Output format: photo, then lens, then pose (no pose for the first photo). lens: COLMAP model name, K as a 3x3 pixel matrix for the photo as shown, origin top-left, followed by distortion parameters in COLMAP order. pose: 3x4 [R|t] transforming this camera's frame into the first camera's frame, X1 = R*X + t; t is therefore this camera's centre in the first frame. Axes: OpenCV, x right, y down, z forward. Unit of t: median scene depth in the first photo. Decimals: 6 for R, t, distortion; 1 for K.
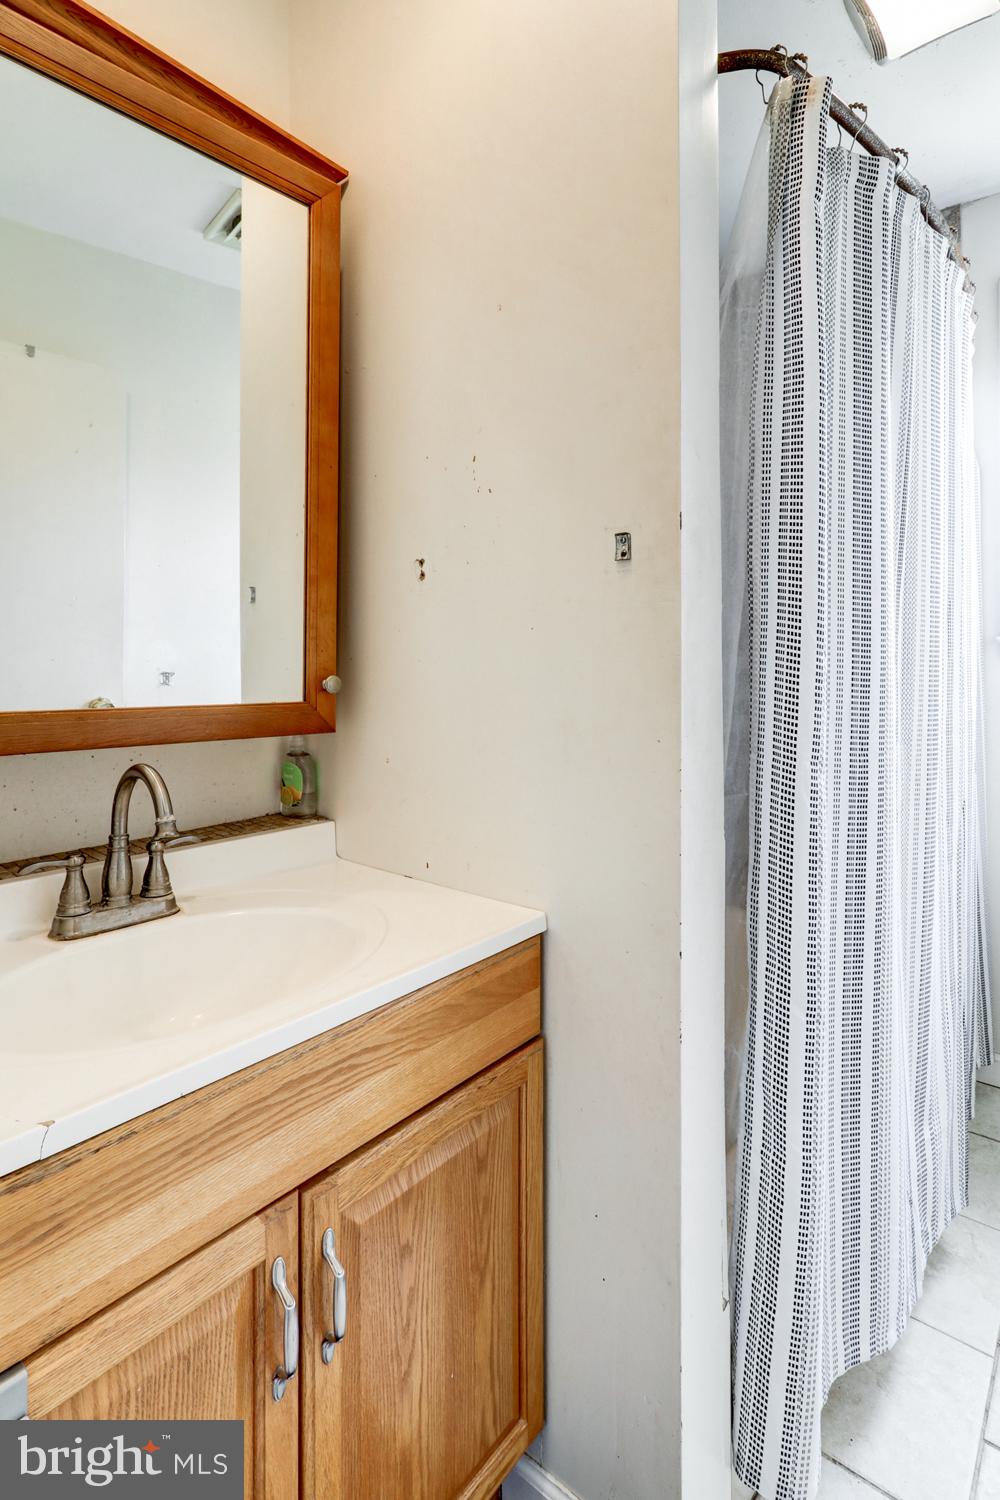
lens RADIAL K [[721.7, 0, 494.5], [0, 721.7, 681.2], [0, 0, 1]] dist [-0.010405, 0.004064]
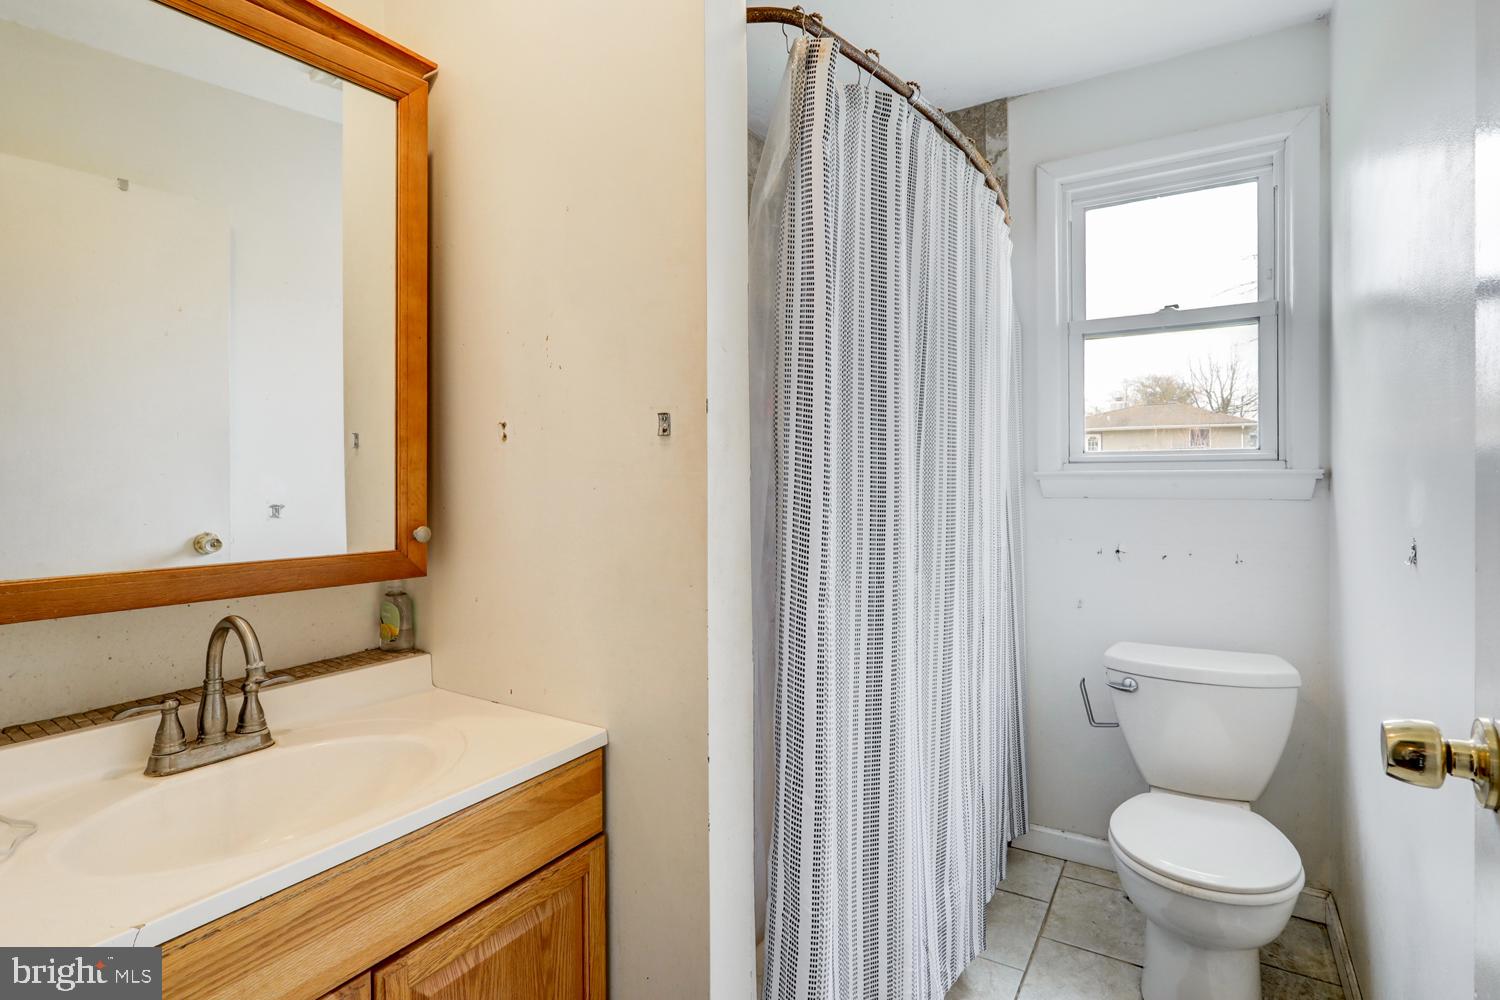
lens RADIAL K [[721.7, 0, 746.7], [0, 721.7, 494.2], [0, 0, 1]] dist [-0.010405, 0.004064]
pose [[0.991078, -0.006414, 0.133132, 0.145728], [0.004851, 0.999916, 0.012060, -0.079388], [-0.133198, -0.011307, 0.991025, -0.202488]]
